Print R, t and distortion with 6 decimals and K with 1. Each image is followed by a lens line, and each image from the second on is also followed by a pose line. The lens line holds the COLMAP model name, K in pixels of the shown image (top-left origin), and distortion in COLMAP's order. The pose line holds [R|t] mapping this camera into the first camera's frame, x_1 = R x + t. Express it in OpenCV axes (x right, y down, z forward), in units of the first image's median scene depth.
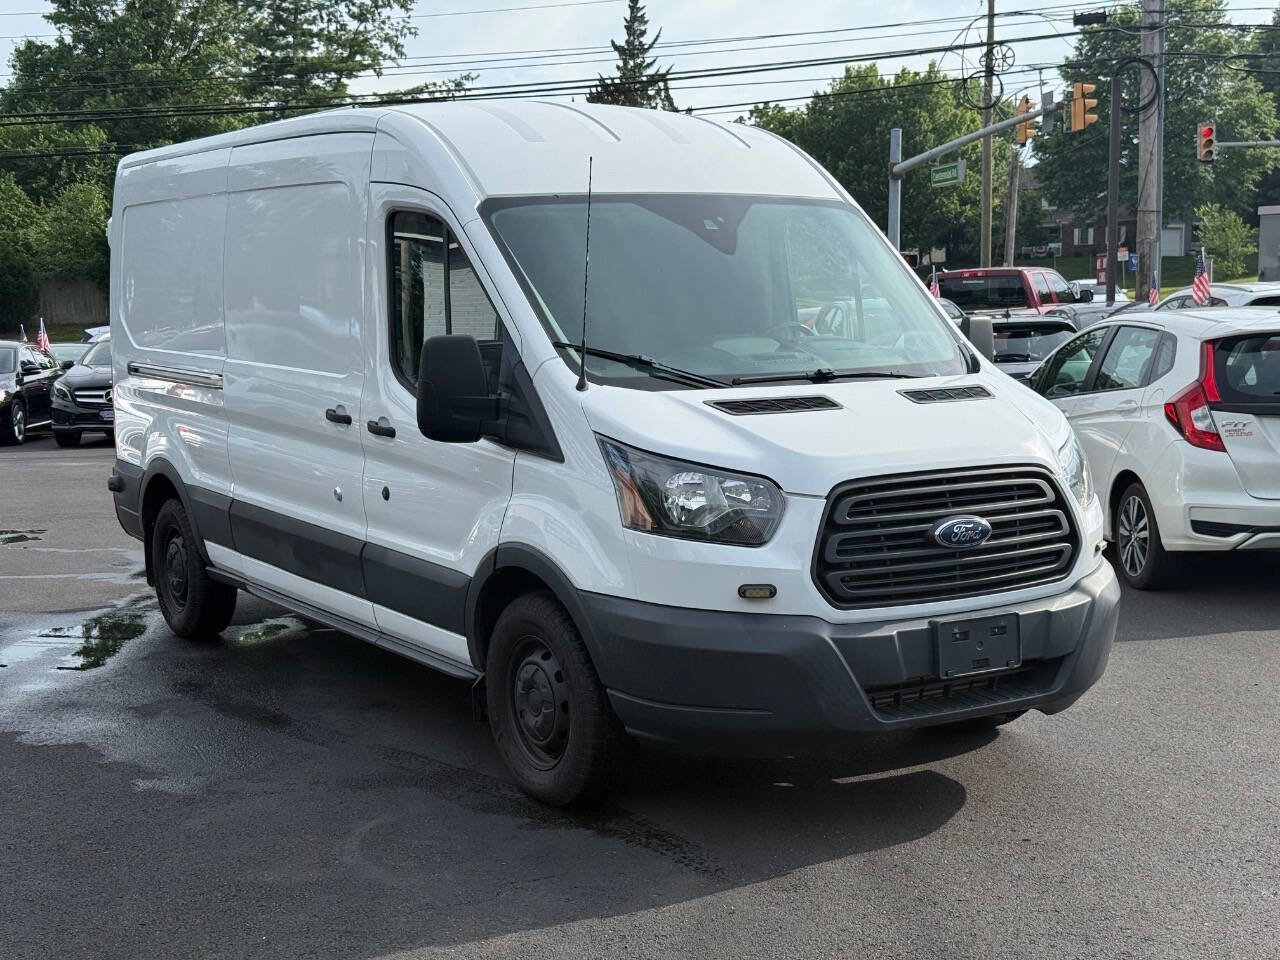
lens RADIAL K [[1798.9, 0, 635.2], [0, 1798.9, 497.3], [0, 0, 1]] dist [0.237220, -0.575105]
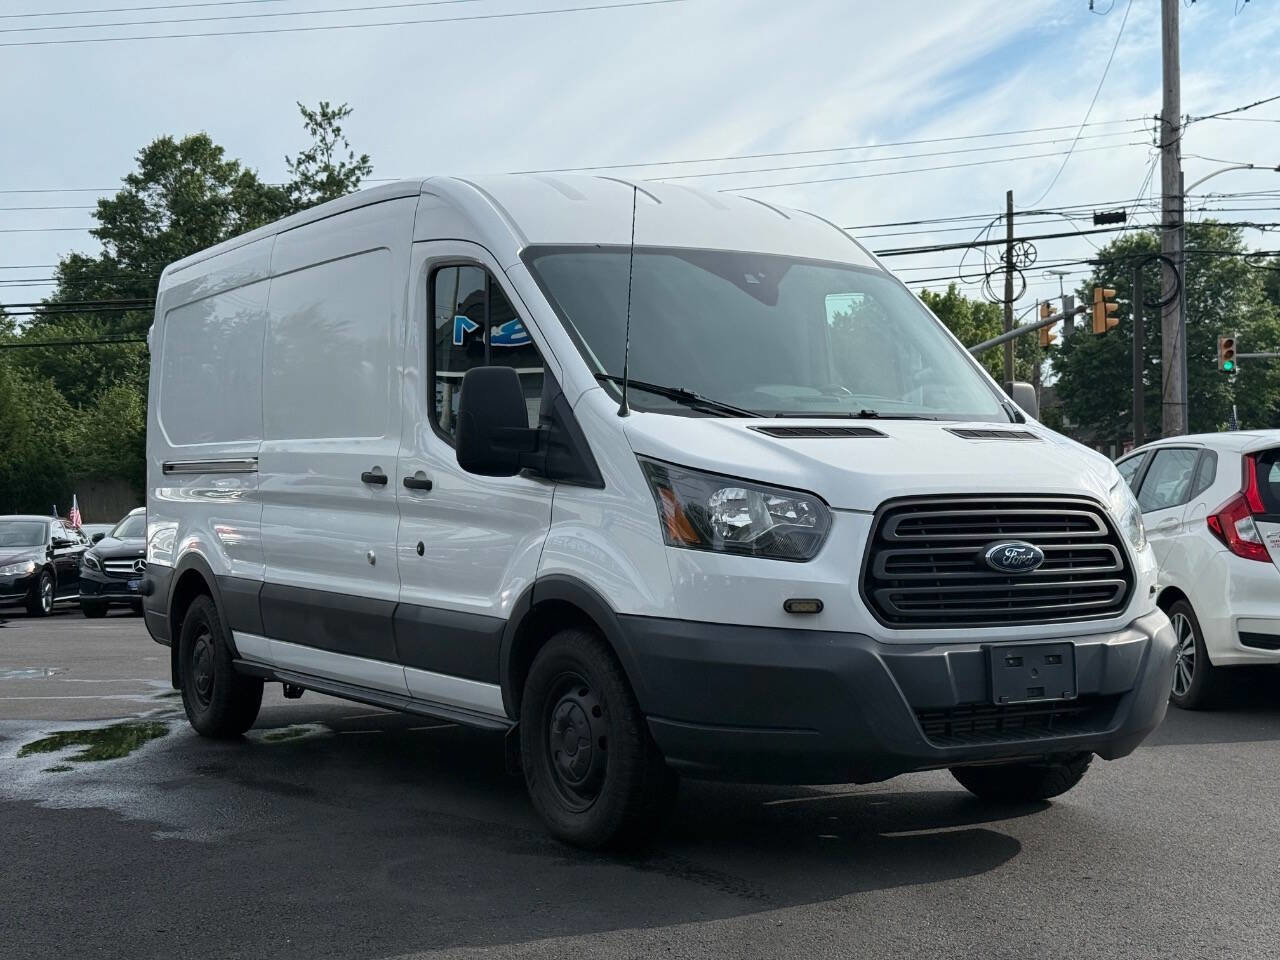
lens RADIAL K [[1798.9, 0, 635.2], [0, 1798.9, 497.3], [0, 0, 1]] dist [0.237220, -0.575105]
pose [[0.999879, 0.007801, -0.013471, -0.007966], [-0.009379, 0.992573, -0.121291, 0.087455], [0.012425, 0.121403, 0.992526, 0.021407]]
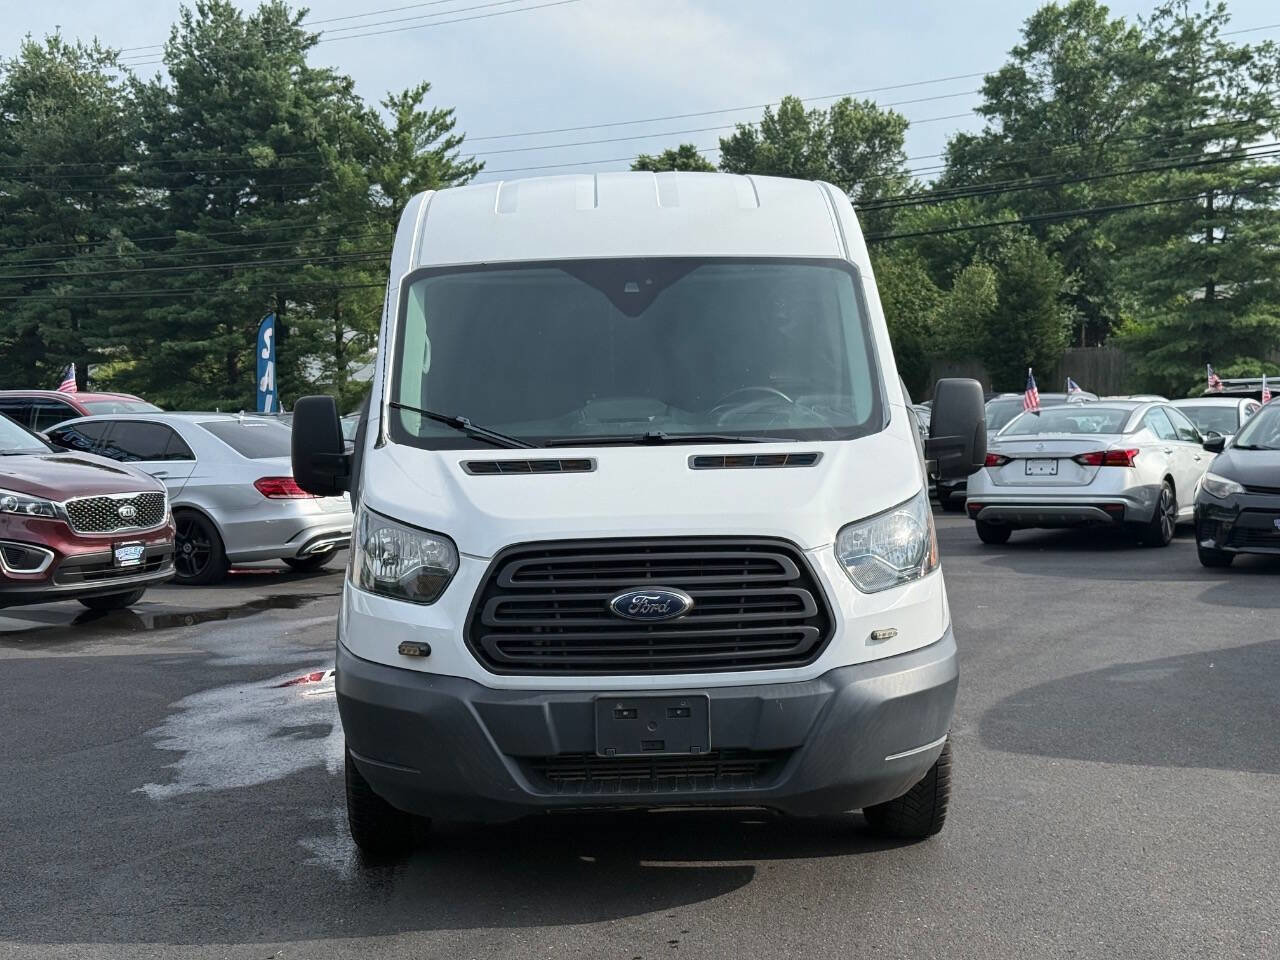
lens RADIAL K [[1798.9, 0, 635.2], [0, 1798.9, 497.3], [0, 0, 1]] dist [0.237220, -0.575105]
pose [[0.860033, 0.030085, -0.509350, 0.529298], [-0.051350, 0.998295, -0.027738, -0.008145], [0.507648, 0.050011, 0.860112, 0.149645]]
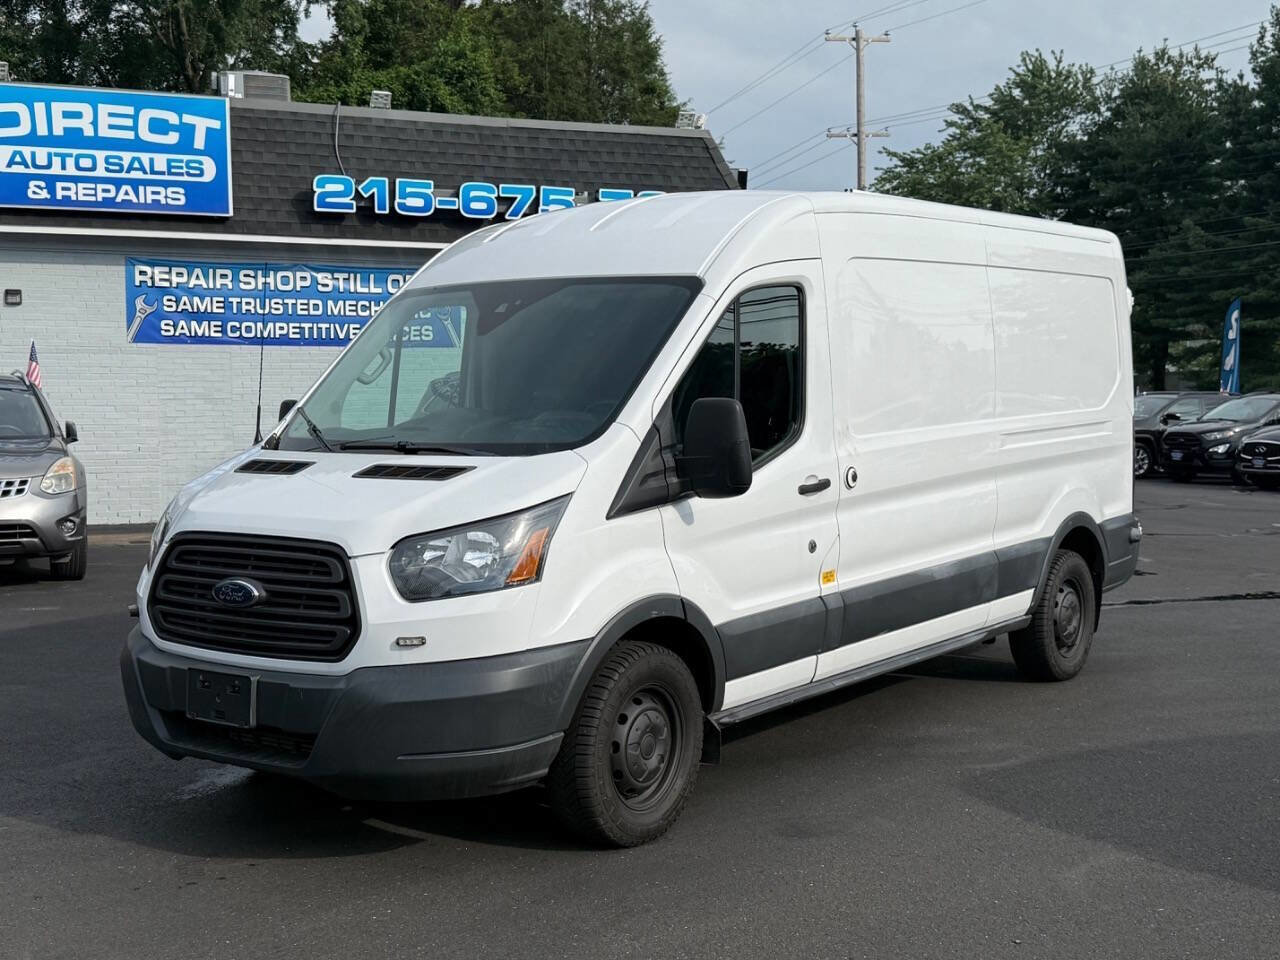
lens RADIAL K [[1611.3, 0, 640.0], [0, 1611.3, 480.0], [0, 0, 1]] dist [0.153512, -0.390506]
pose [[0.350107, 0.074886, -0.933711, 0.959677], [-0.103347, 0.993802, 0.040954, -0.092811], [0.930991, 0.082159, 0.355676, 0.708289]]
